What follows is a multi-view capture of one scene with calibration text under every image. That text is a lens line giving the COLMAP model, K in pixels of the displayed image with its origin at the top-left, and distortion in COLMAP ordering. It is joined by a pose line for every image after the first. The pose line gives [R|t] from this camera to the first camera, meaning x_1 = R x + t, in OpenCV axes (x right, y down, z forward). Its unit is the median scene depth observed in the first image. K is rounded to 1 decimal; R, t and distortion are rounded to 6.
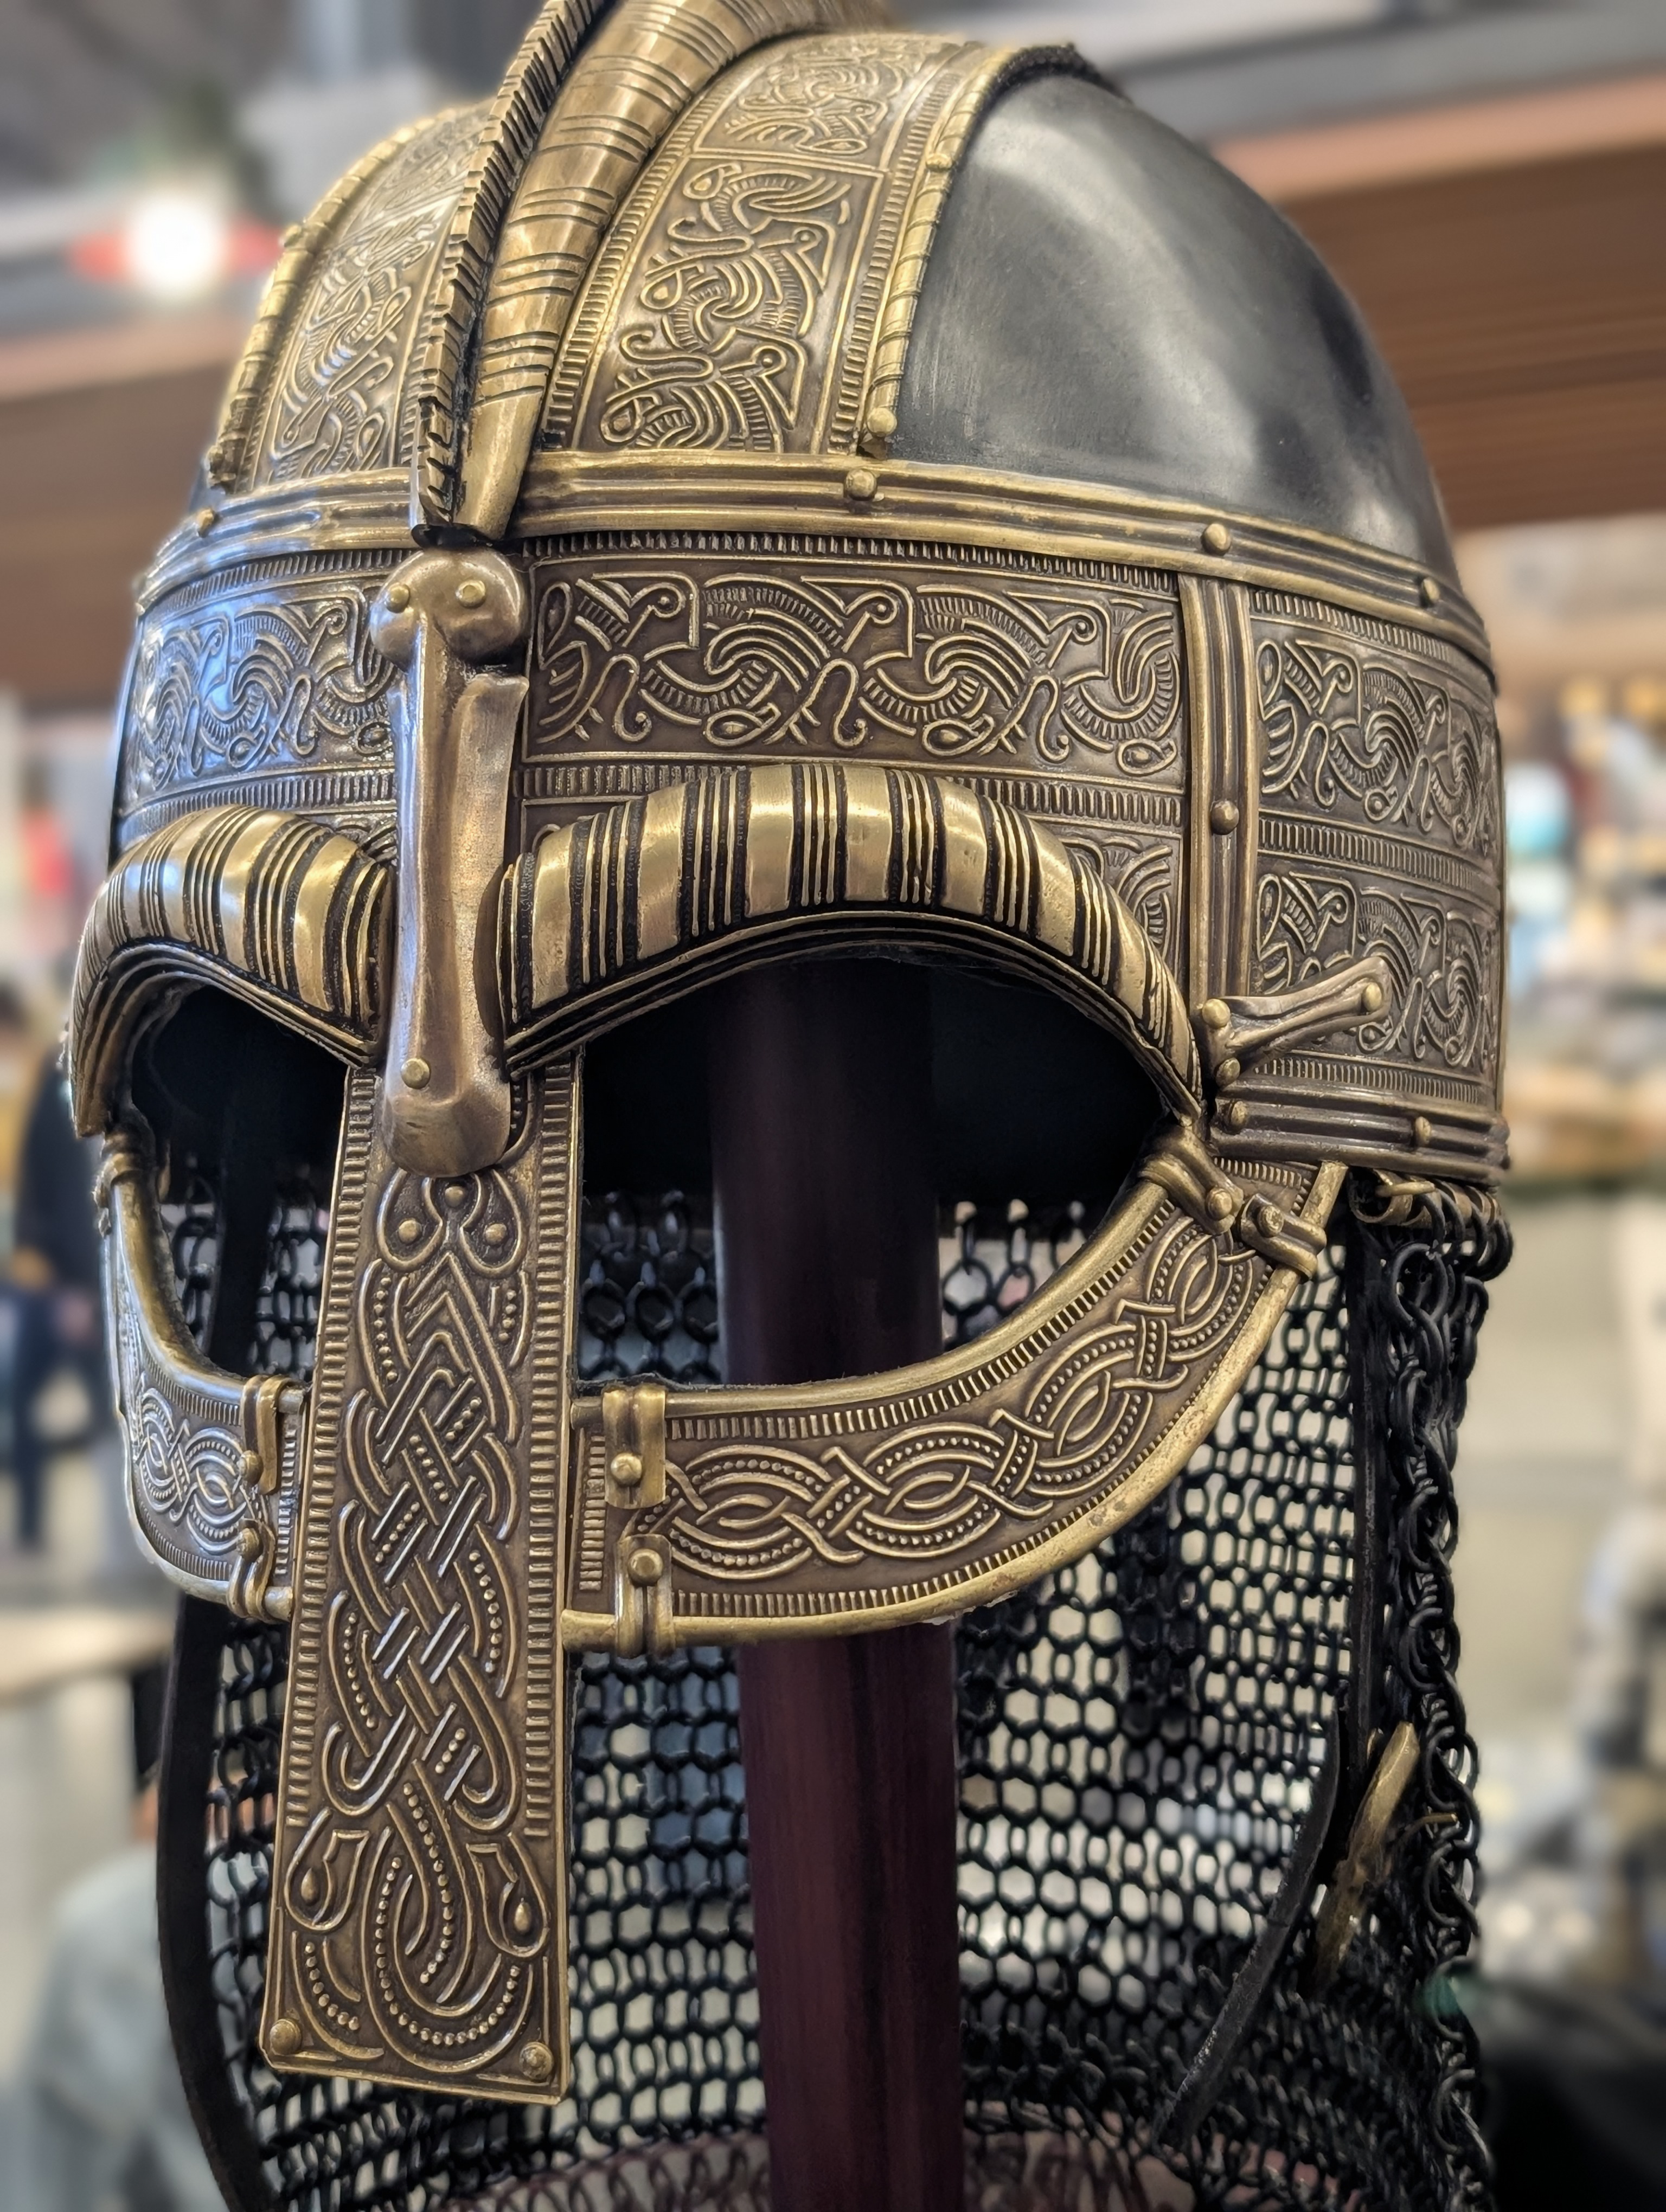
lens RADIAL K [[3143.1, 0, 833.0], [0, 3143.1, 1106.0], [0, 0, 1]] dist [0.325403, -1.680277]
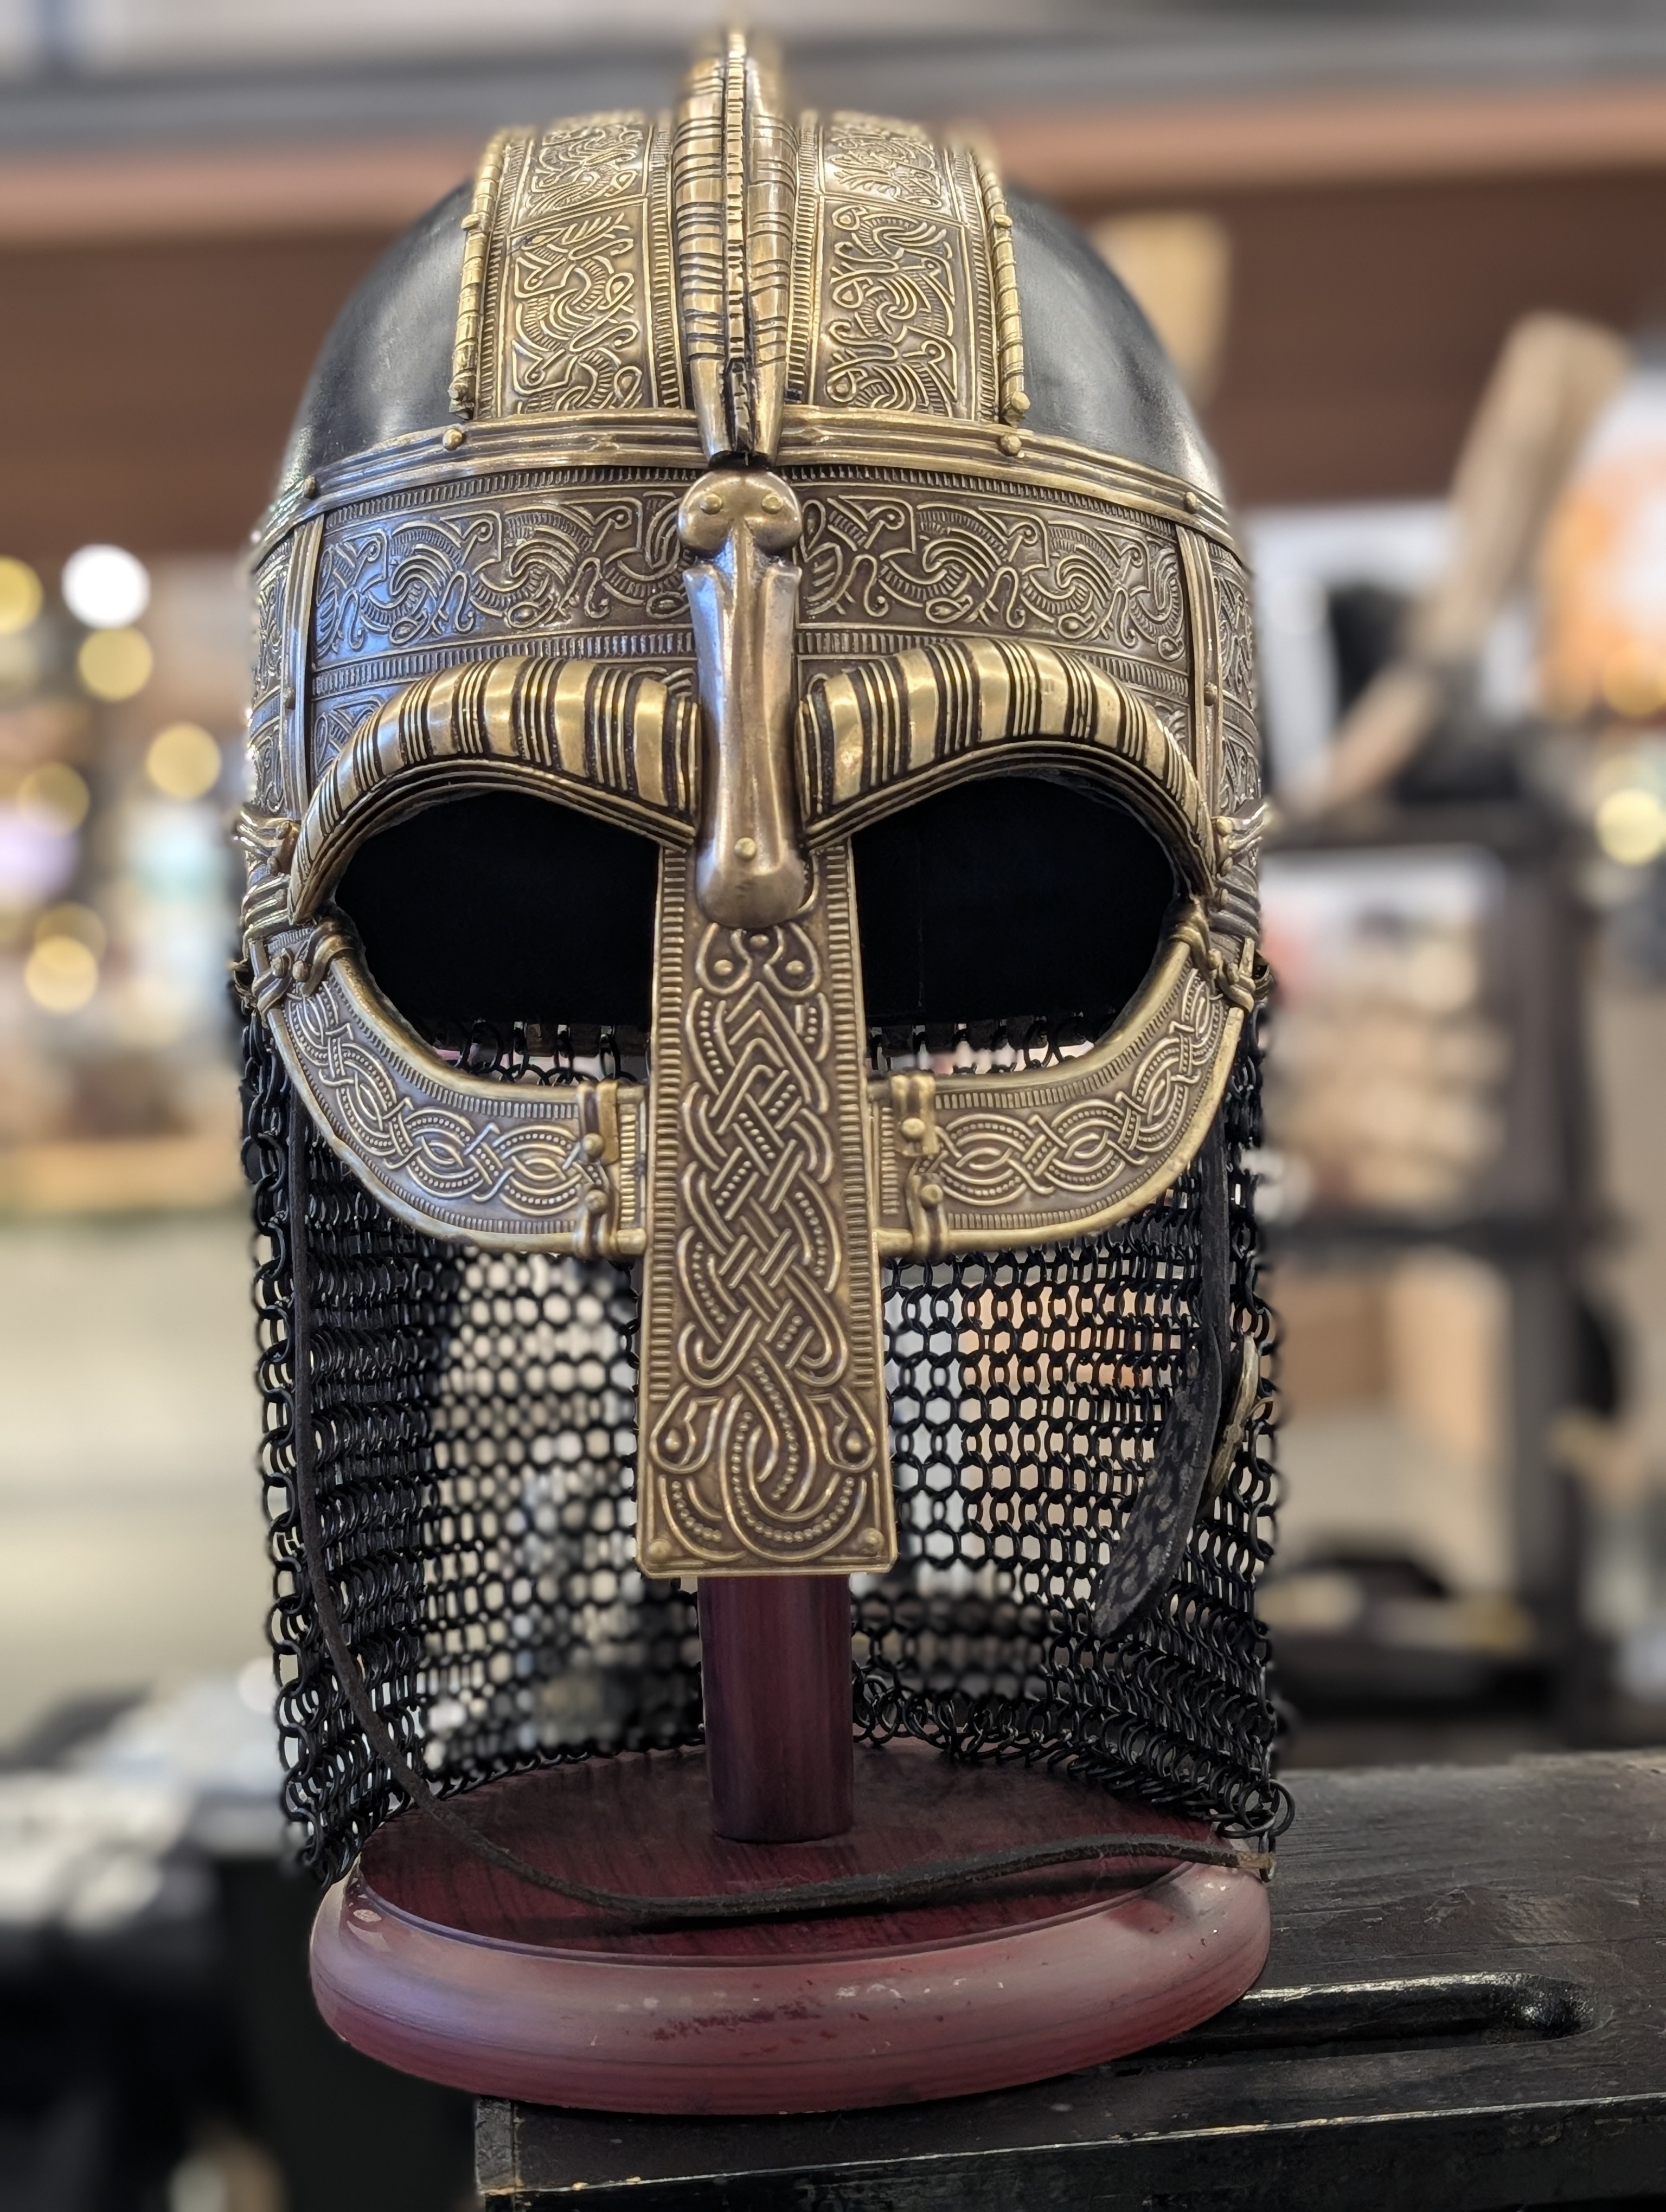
lens RADIAL K [[3143.1, 0, 833.0], [0, 3143.1, 1106.0], [0, 0, 1]] dist [0.325403, -1.680277]
pose [[0.917349, -0.008212, 0.398000, -0.642762], [0.012422, 0.999891, -0.008002, 0.112267], [-0.397891, 0.012285, 0.917351, -0.274129]]
